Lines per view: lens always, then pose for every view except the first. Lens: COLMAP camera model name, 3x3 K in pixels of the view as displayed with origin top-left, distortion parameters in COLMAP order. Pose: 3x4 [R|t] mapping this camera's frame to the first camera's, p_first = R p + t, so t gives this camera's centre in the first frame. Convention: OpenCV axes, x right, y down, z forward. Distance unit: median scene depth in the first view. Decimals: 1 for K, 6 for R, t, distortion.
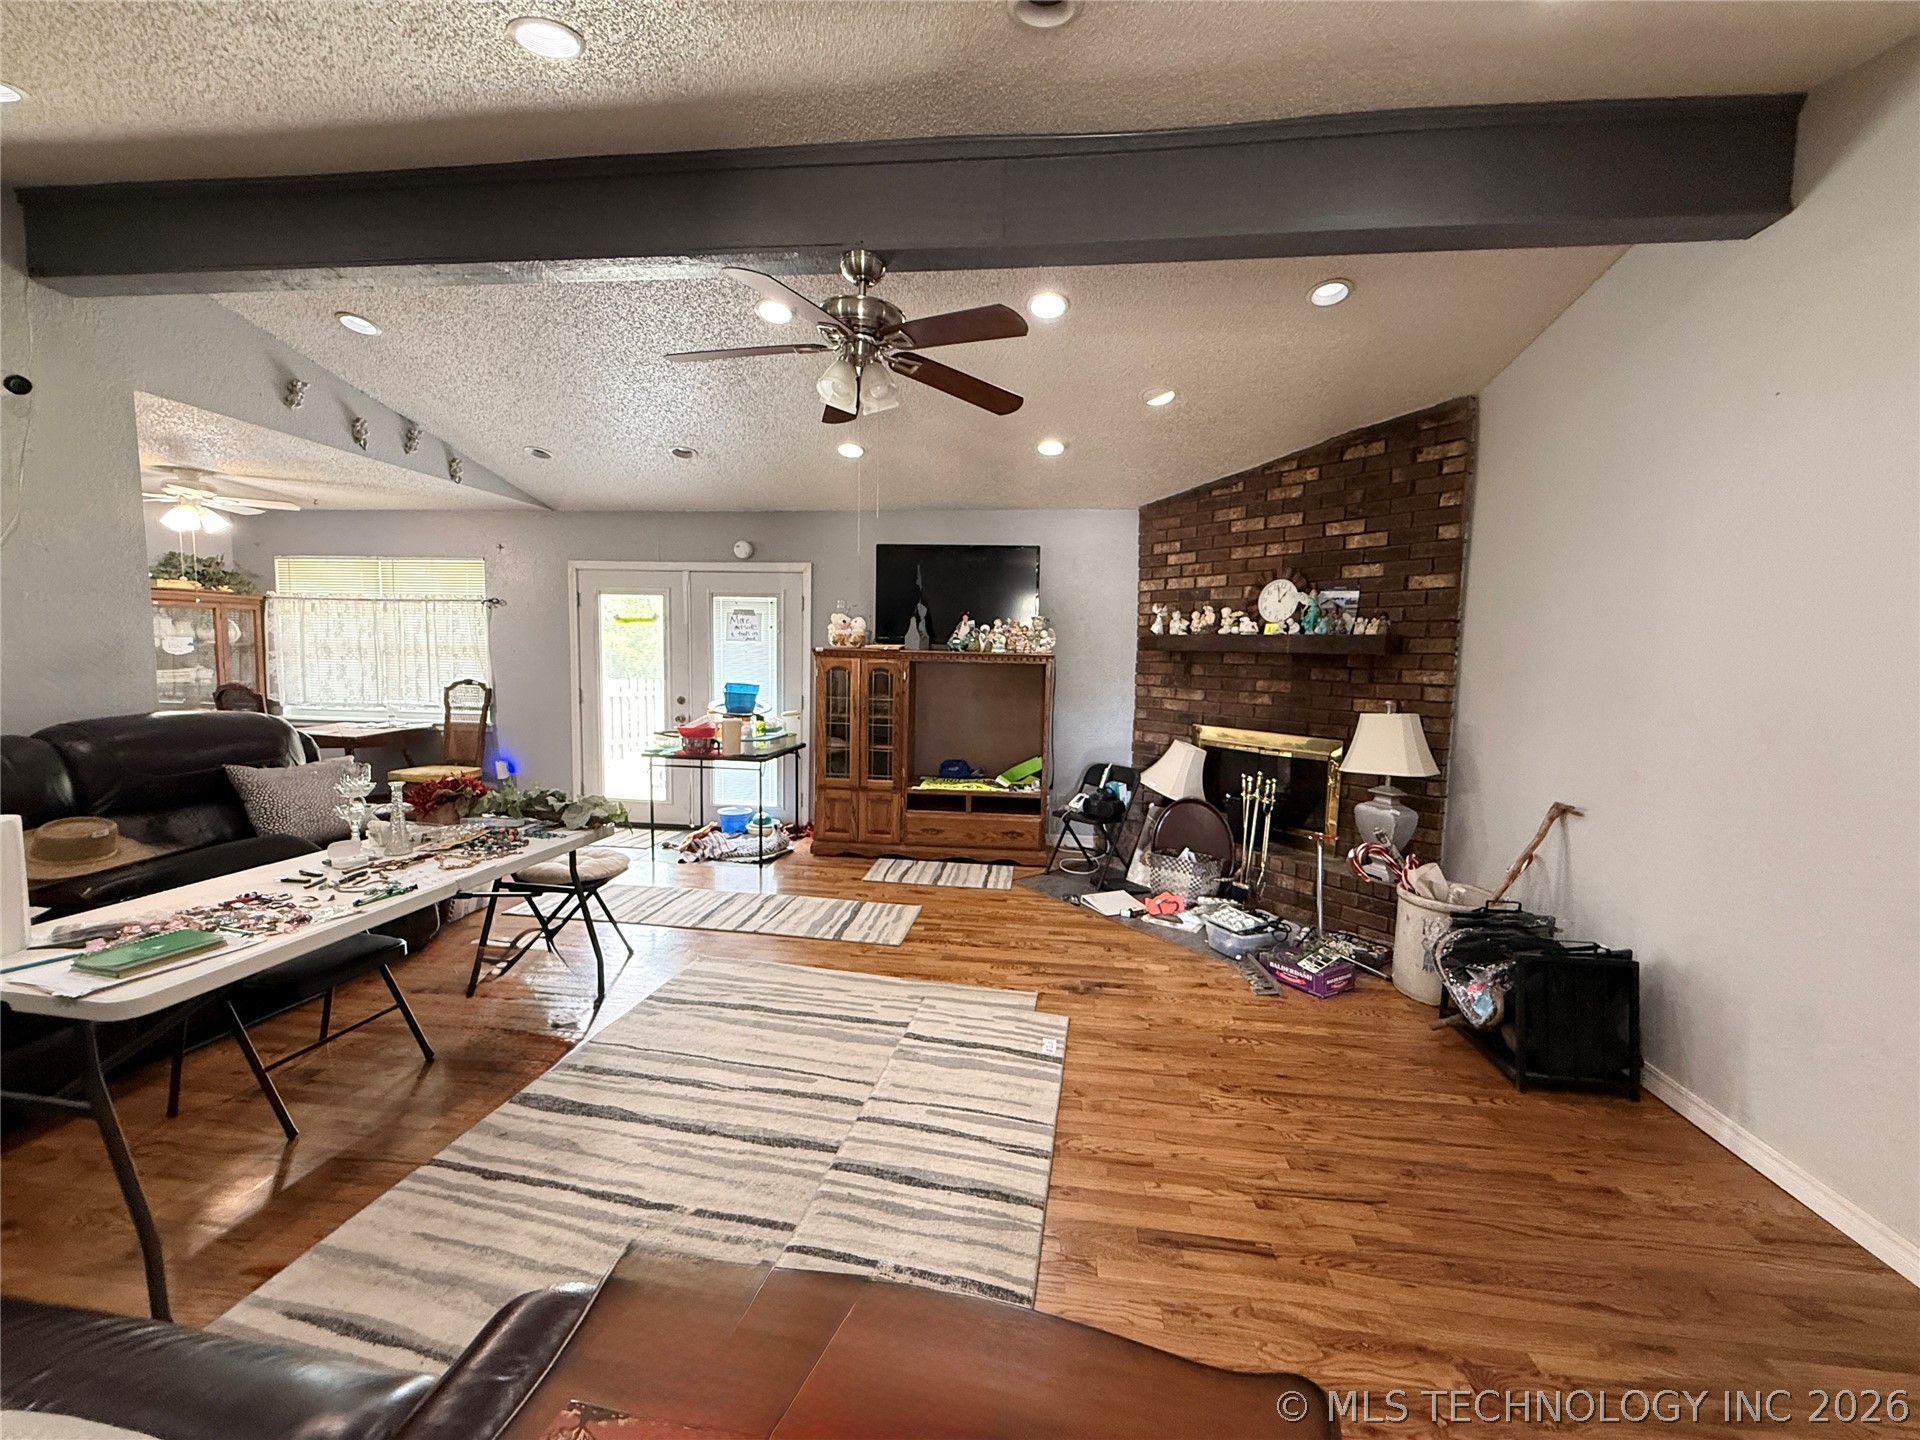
lens RADIAL K [[762.8, 0, 952.0], [0, 762.8, 717.7], [0, 0, 1]] dist [0.002520, -0.001668]
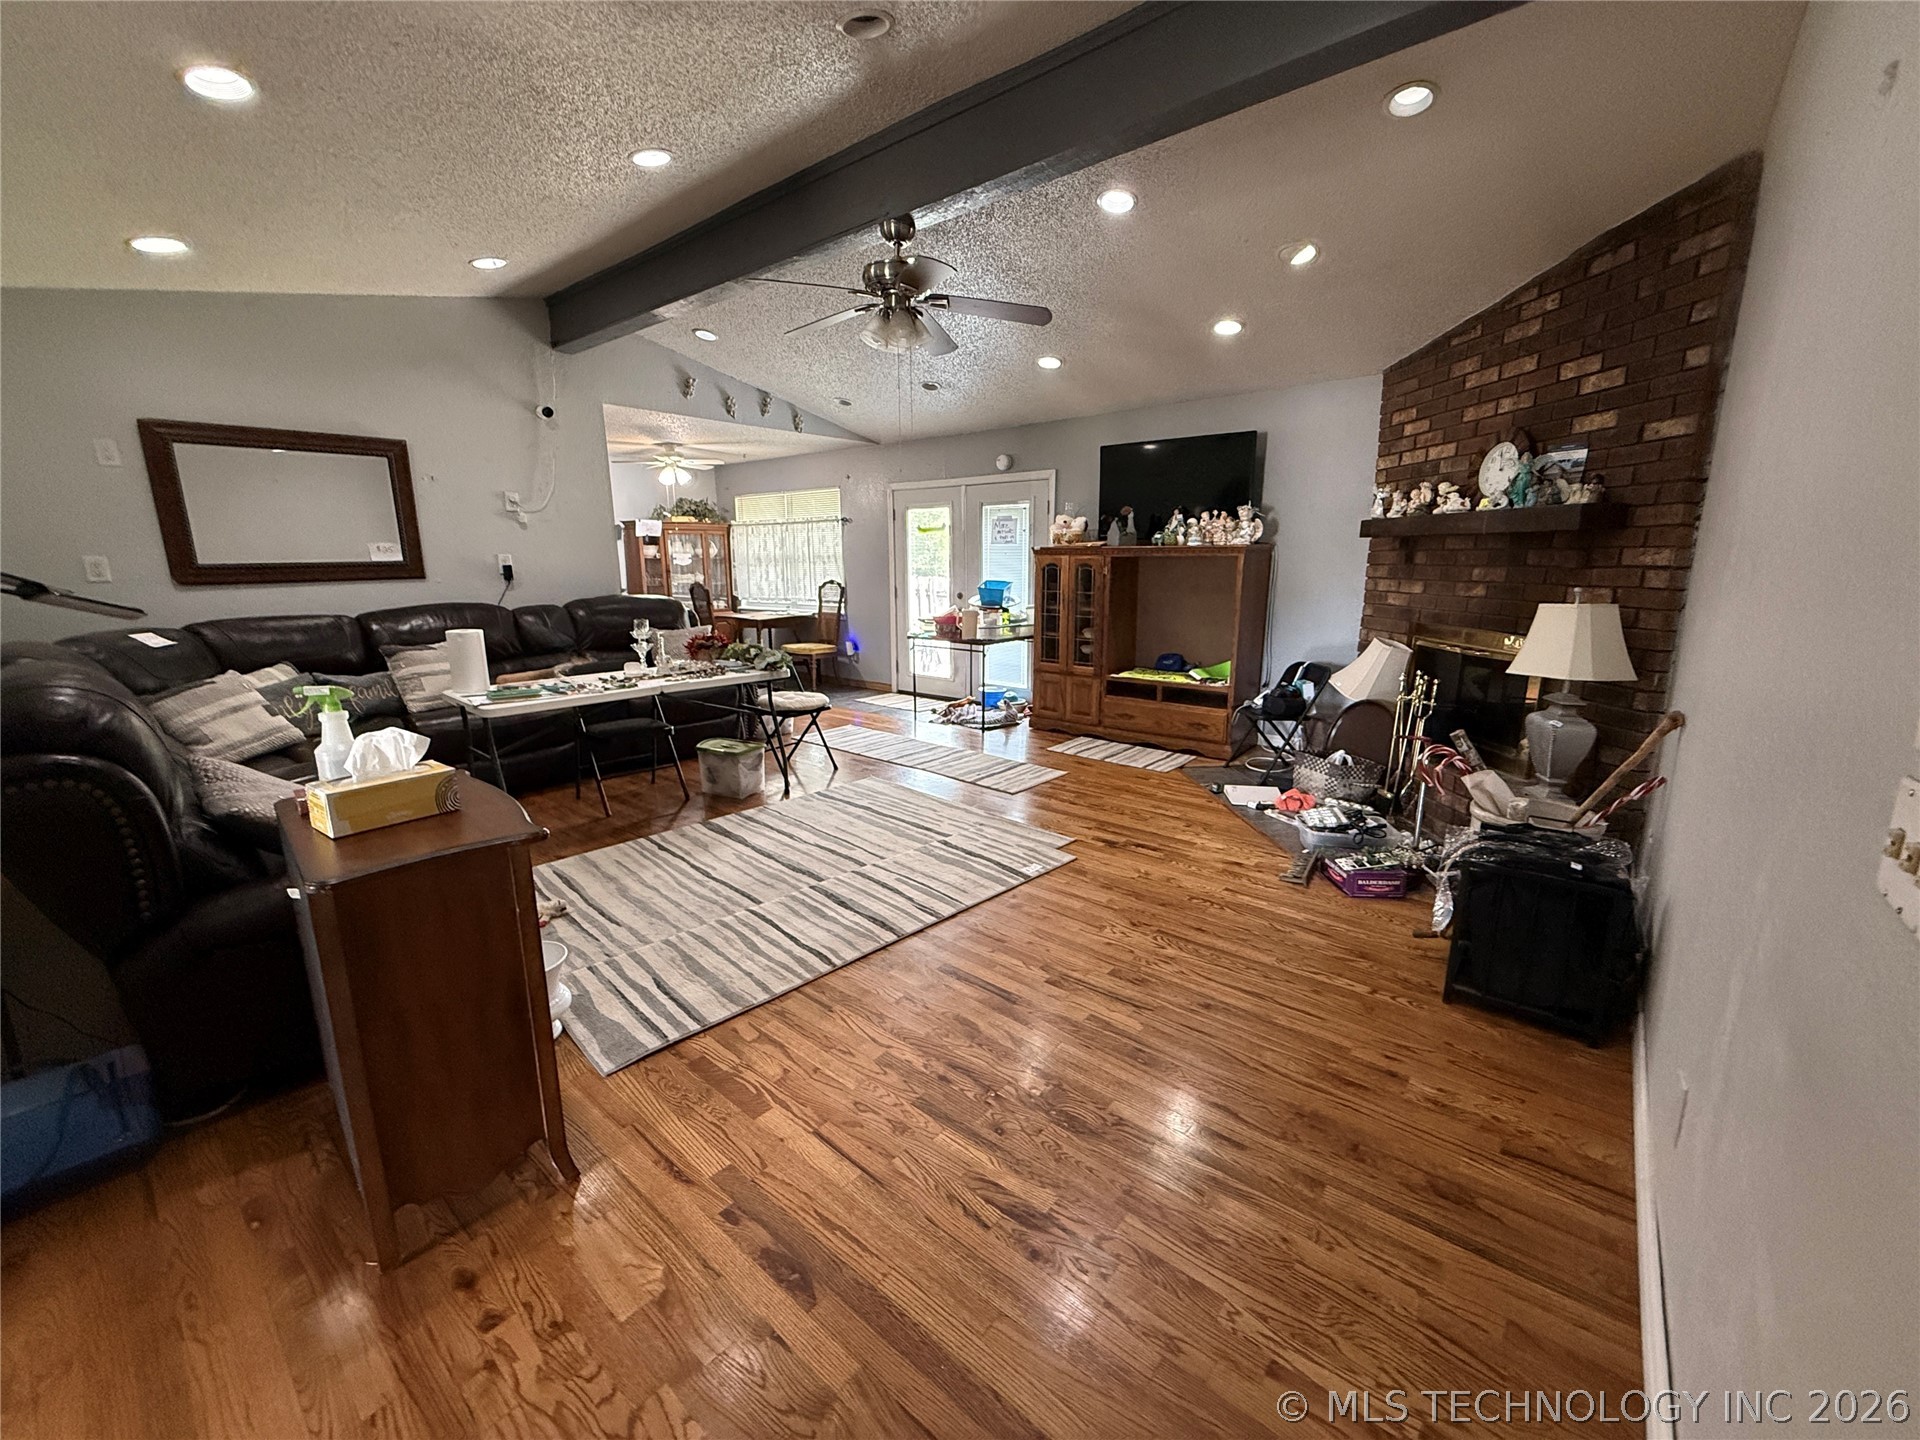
lens RADIAL K [[762.8, 0, 952.8], [0, 762.8, 716.6], [0, 0, 1]] dist [0.002520, -0.001668]
pose [[0.837627, 0.086863, -0.539292, 0.387819], [-0.024087, 0.992189, 0.122399, 0.025184], [0.545712, -0.089535, 0.833176, -0.038144]]
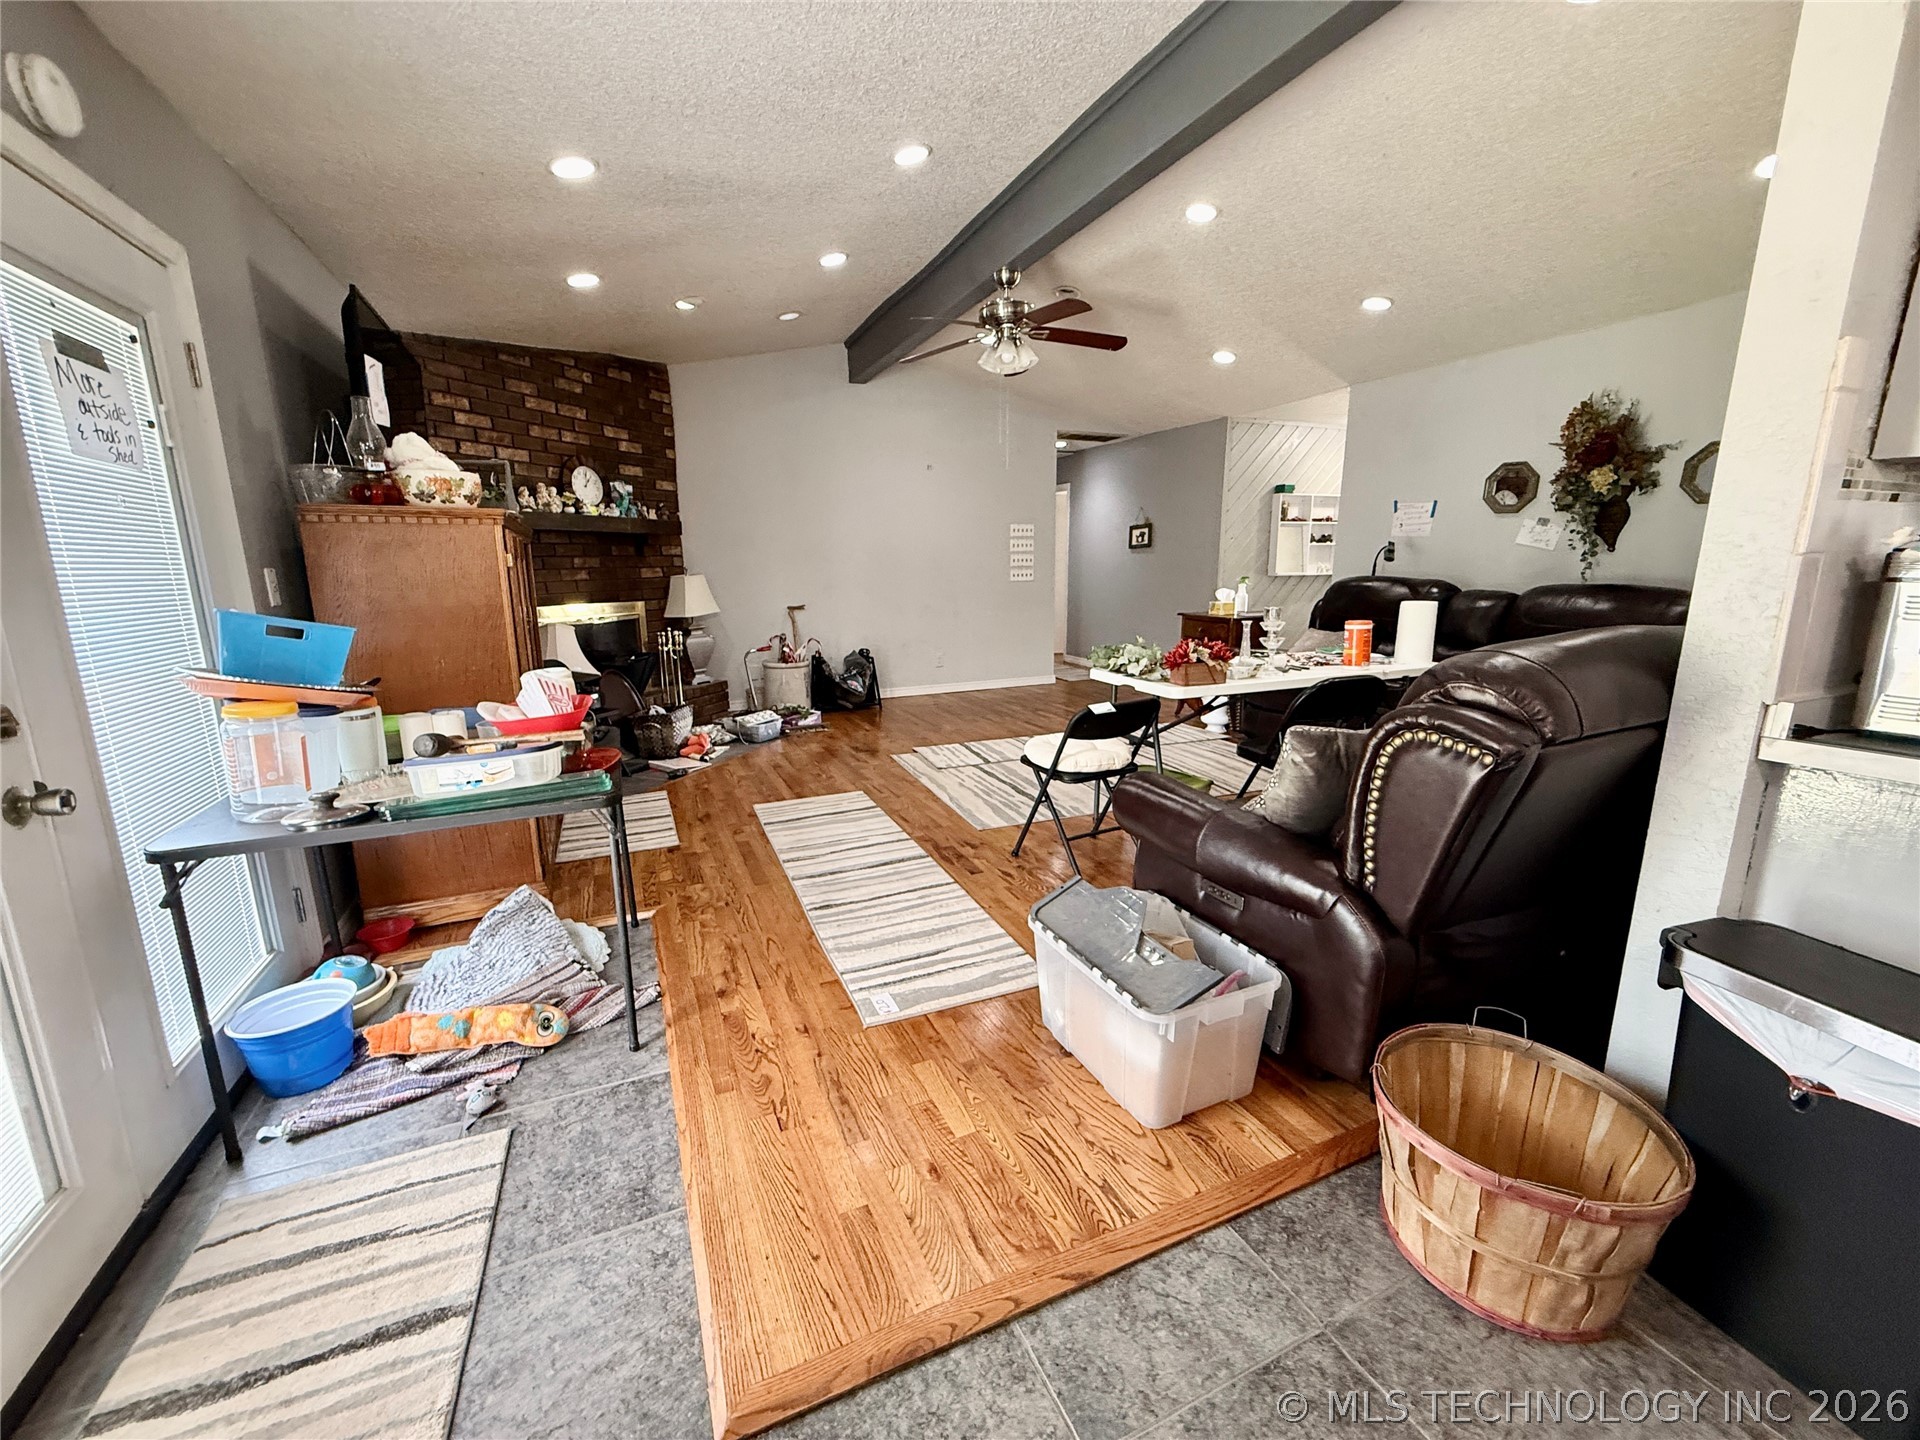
lens RADIAL K [[762.8, 0, 959.7], [0, 762.8, 711.8], [0, 0, 1]] dist [0.002520, -0.001668]
pose [[-0.522122, -0.182878, 0.833033, -0.846091], [0.073721, 0.963407, 0.257705, -0.077914], [-0.849679, 0.195965, -0.489534, 1.112329]]
